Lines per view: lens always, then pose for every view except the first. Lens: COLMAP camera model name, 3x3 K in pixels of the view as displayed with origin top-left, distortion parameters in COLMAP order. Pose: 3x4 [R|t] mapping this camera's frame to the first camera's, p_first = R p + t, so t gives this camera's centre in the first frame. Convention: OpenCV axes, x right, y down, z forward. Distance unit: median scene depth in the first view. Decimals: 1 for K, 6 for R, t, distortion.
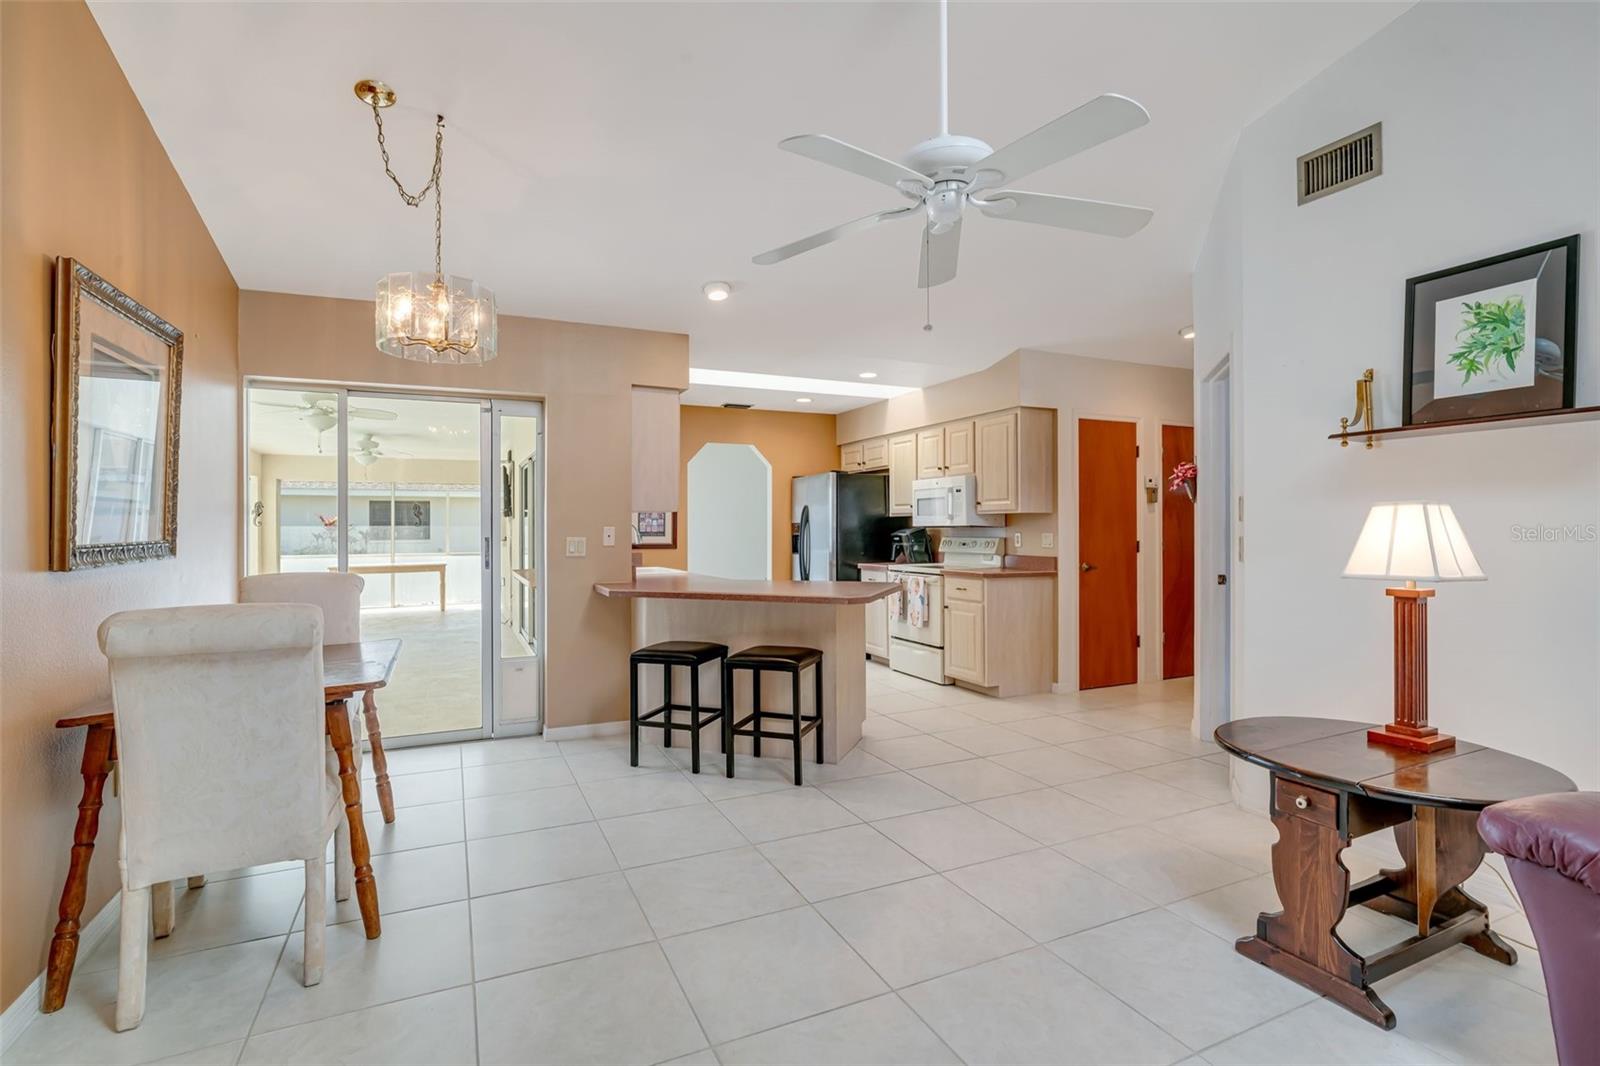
lens RADIAL K [[748.9, 0, 790.0], [0, 748.9, 527.1], [0, 0, 1]] dist [-0.012367, 0.003811]
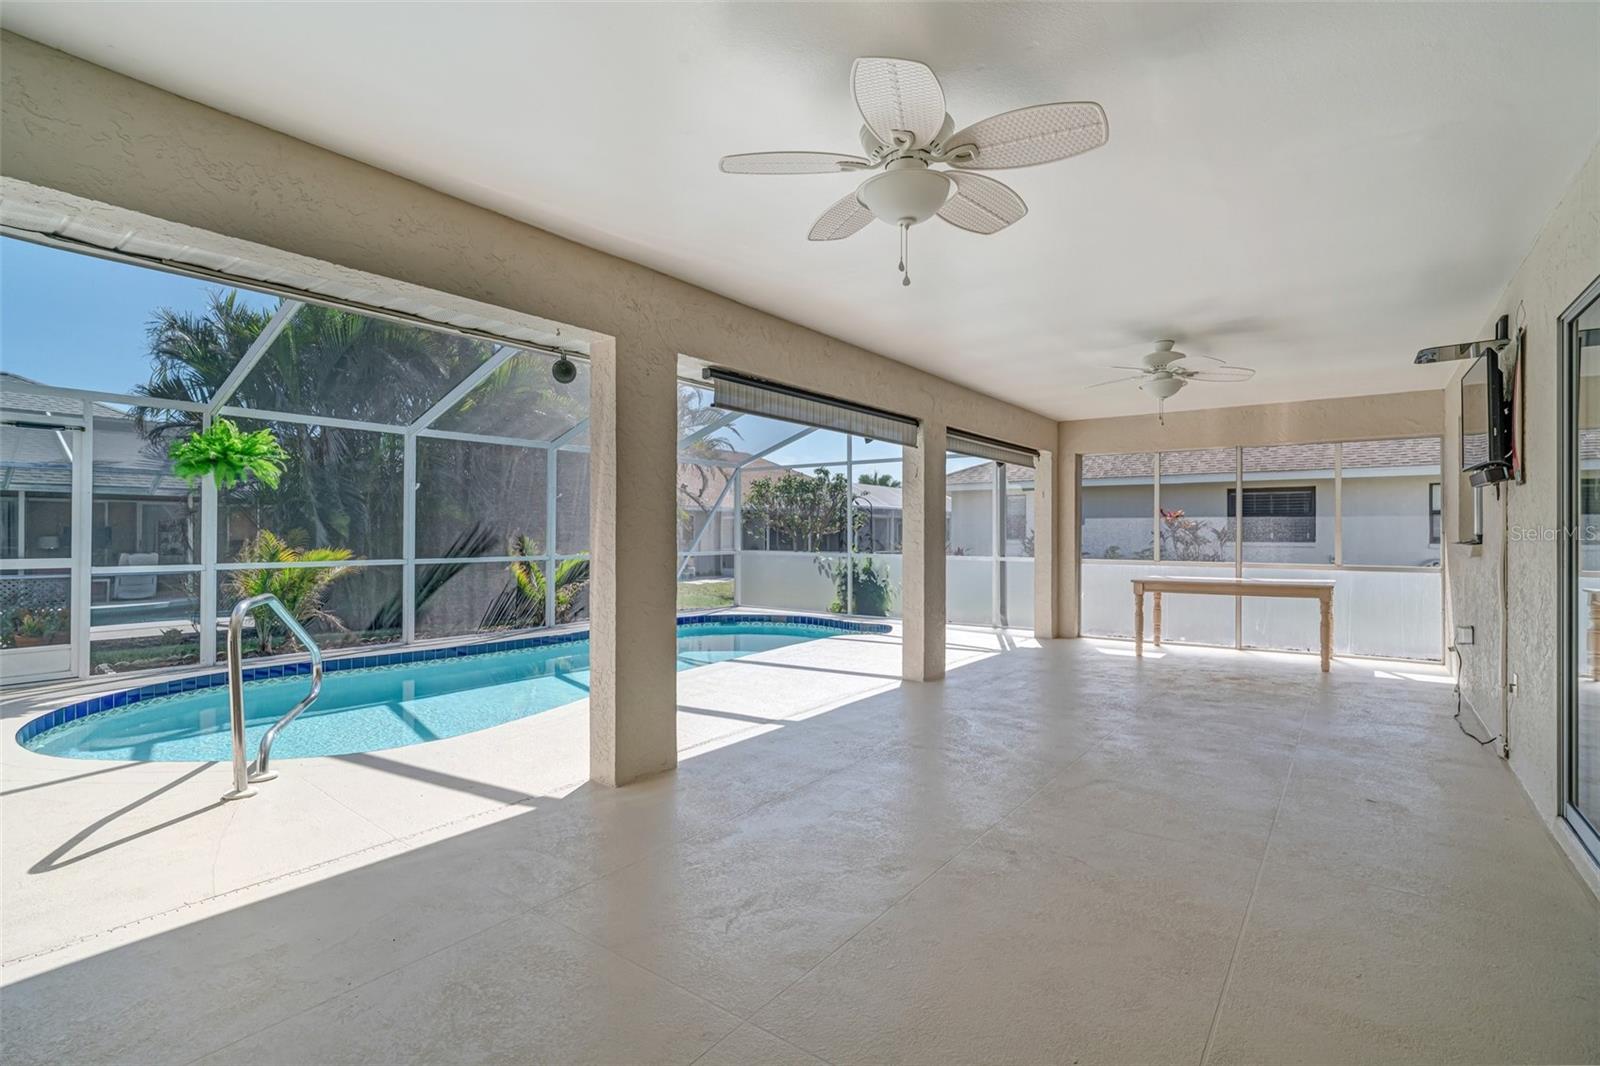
lens RADIAL K [[754.2, 0, 789.7], [0, 754.2, 532.3], [0, 0, 1]] dist [-0.022222, -0.000624]
pose [[0.475063, 0.004583, -0.879940, -0.373414], [-0.001272, 0.999989, 0.004521, 0.018409], [0.879951, -0.001028, 0.475063, 0.860924]]
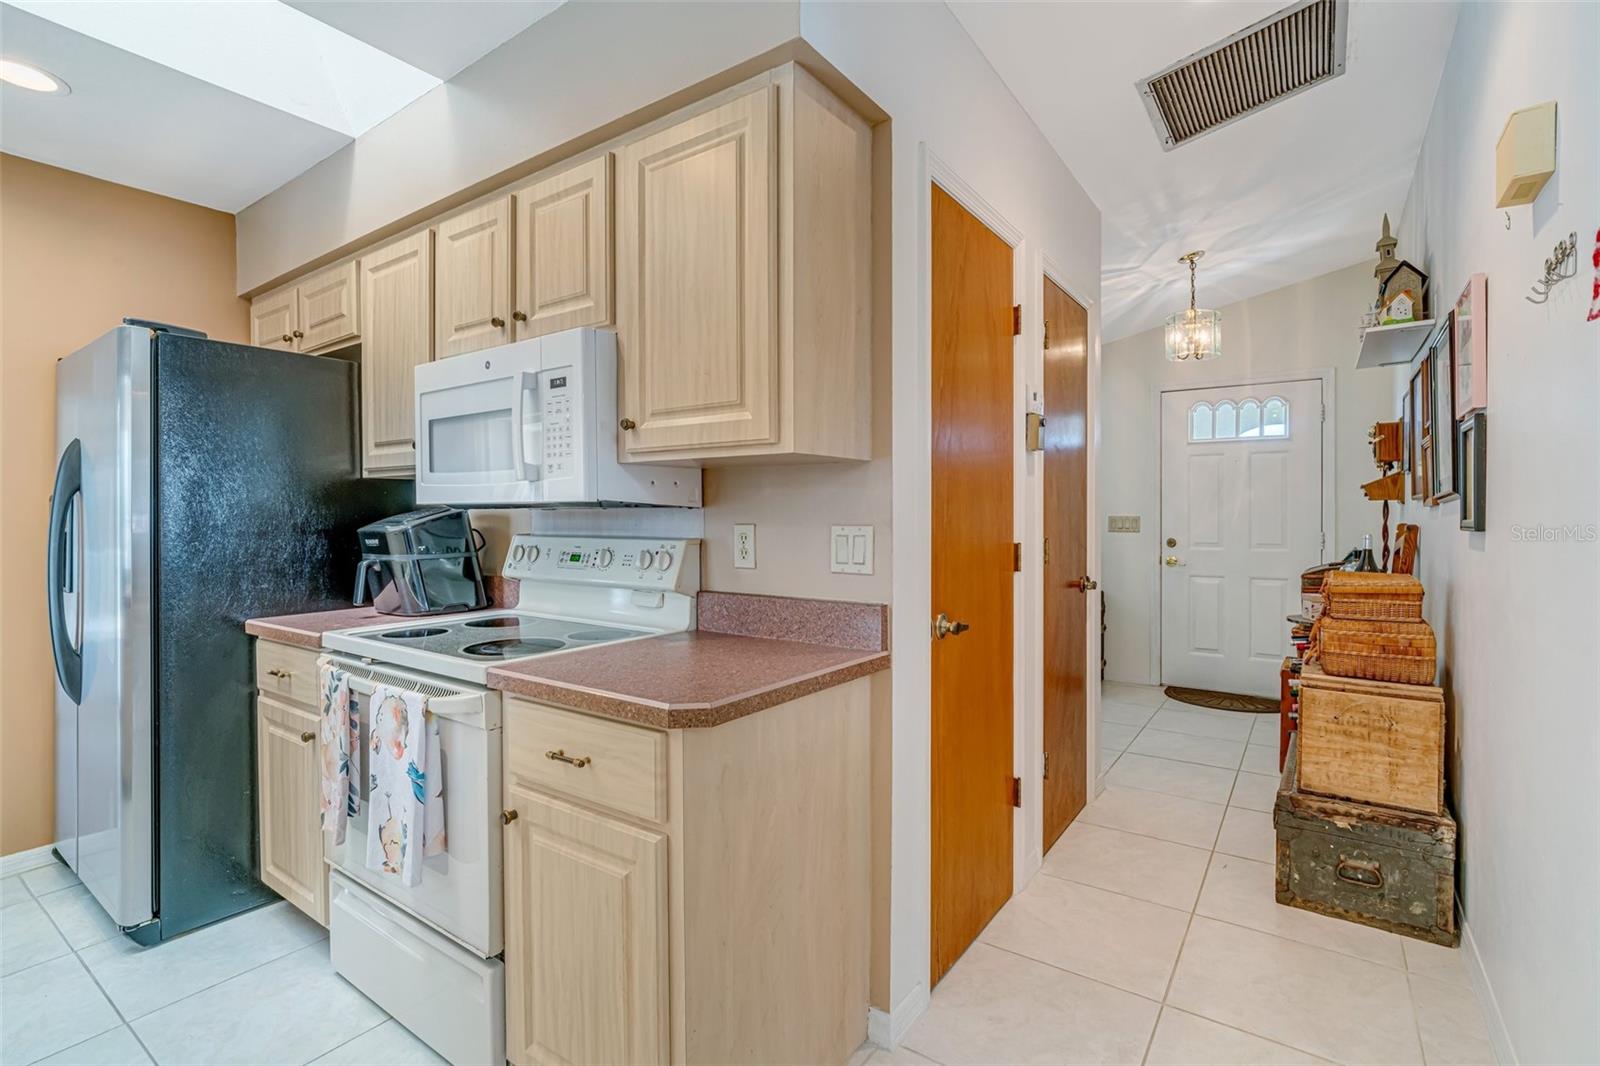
lens RADIAL K [[748.9, 0, 775.1], [0, 748.9, 517.0], [0, 0, 1]] dist [-0.012367, 0.003811]
pose [[0.877373, -0.002827, 0.479801, 0.171335], [-0.000472, 0.999977, 0.006754, 0.002339], [-0.479809, -0.006153, 0.877351, 0.755999]]
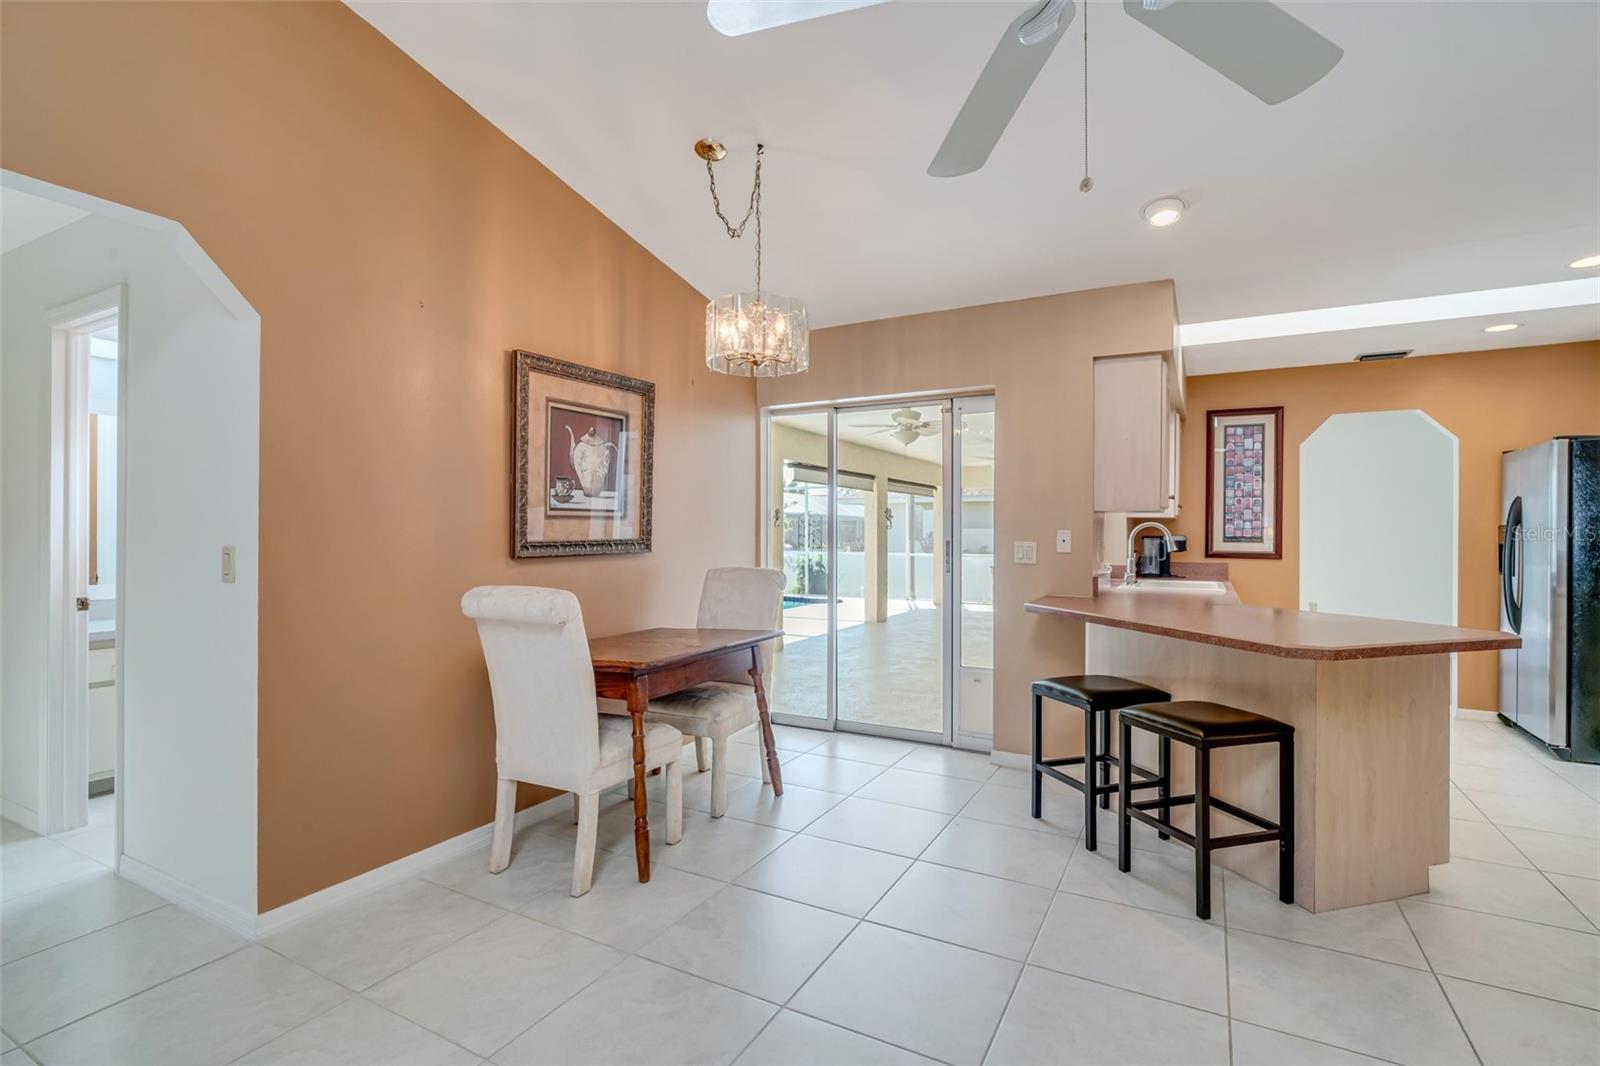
lens RADIAL K [[748.9, 0, 790.9], [0, 748.9, 529.4], [0, 0, 1]] dist [-0.012367, 0.003811]
pose [[0.594487, 0.001532, -0.804104, 0.205889], [-0.002888, 0.999996, -0.000230, 0.000018], [0.804100, 0.002459, 0.594489, 0.196438]]
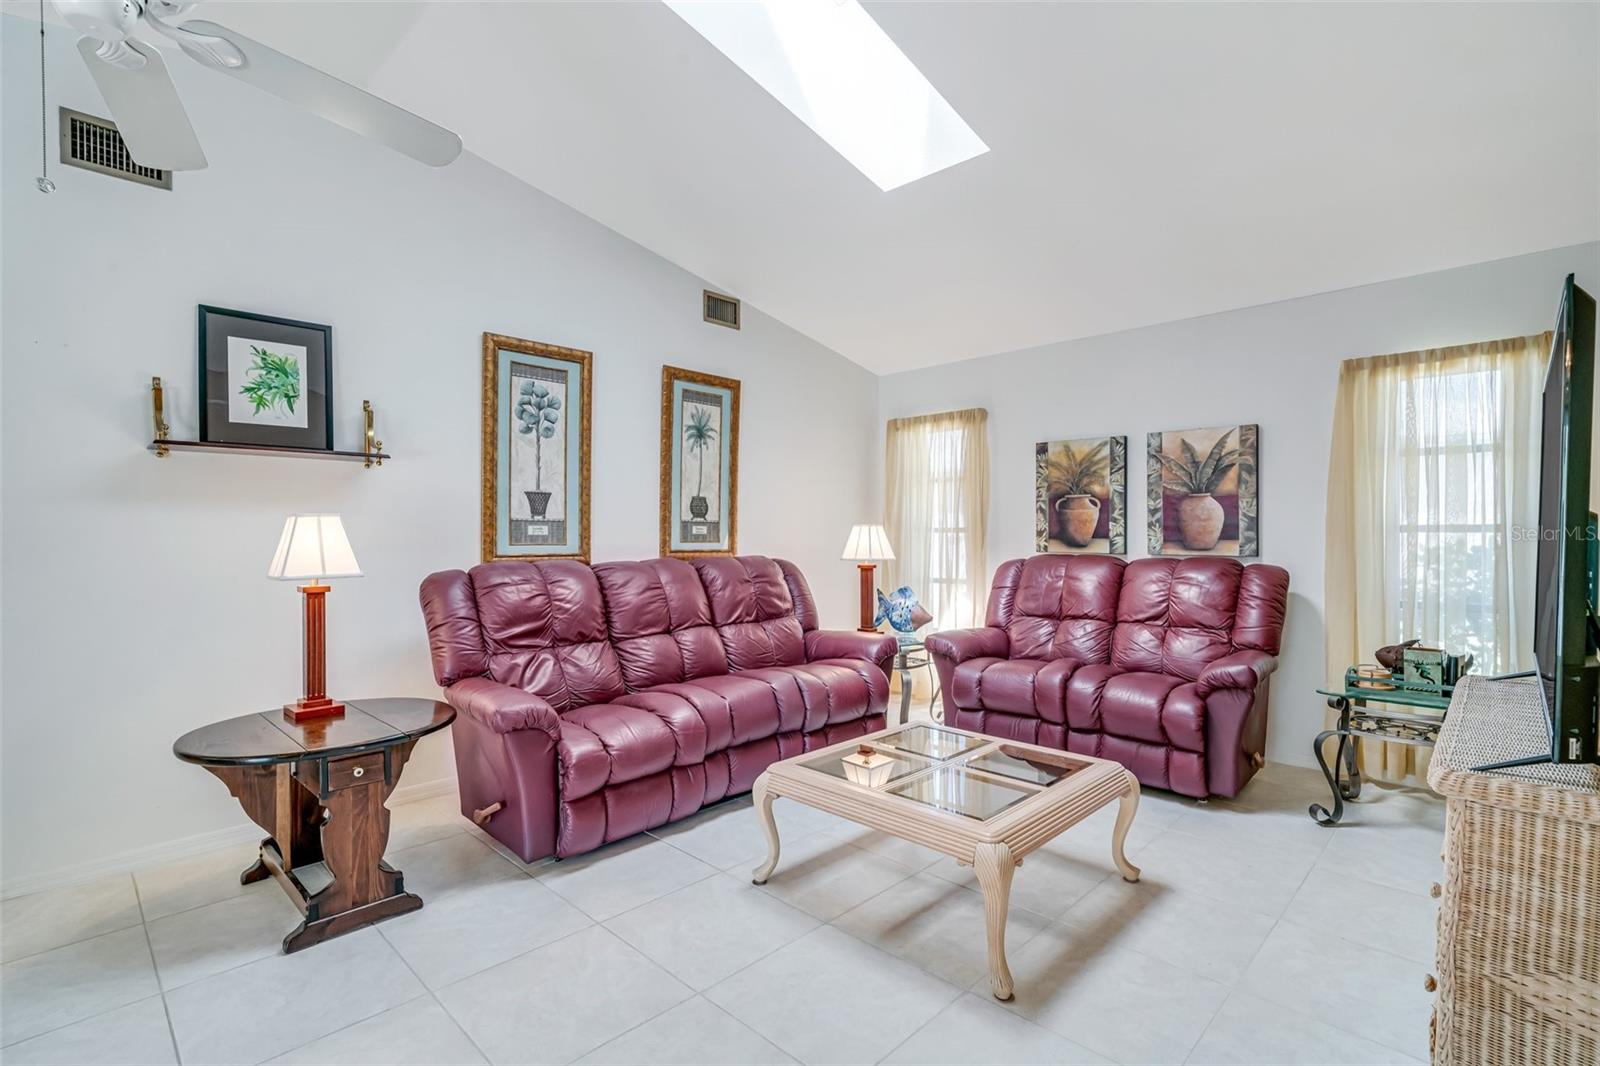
lens RADIAL K [[748.9, 0, 812.6], [0, 748.9, 527.7], [0, 0, 1]] dist [-0.012367, 0.003811]
pose [[-0.373277, 0.012218, 0.927639, -0.209003], [0.003106, 0.999924, -0.011921, 0.001920], [-0.927715, -0.001569, -0.373287, 0.245514]]
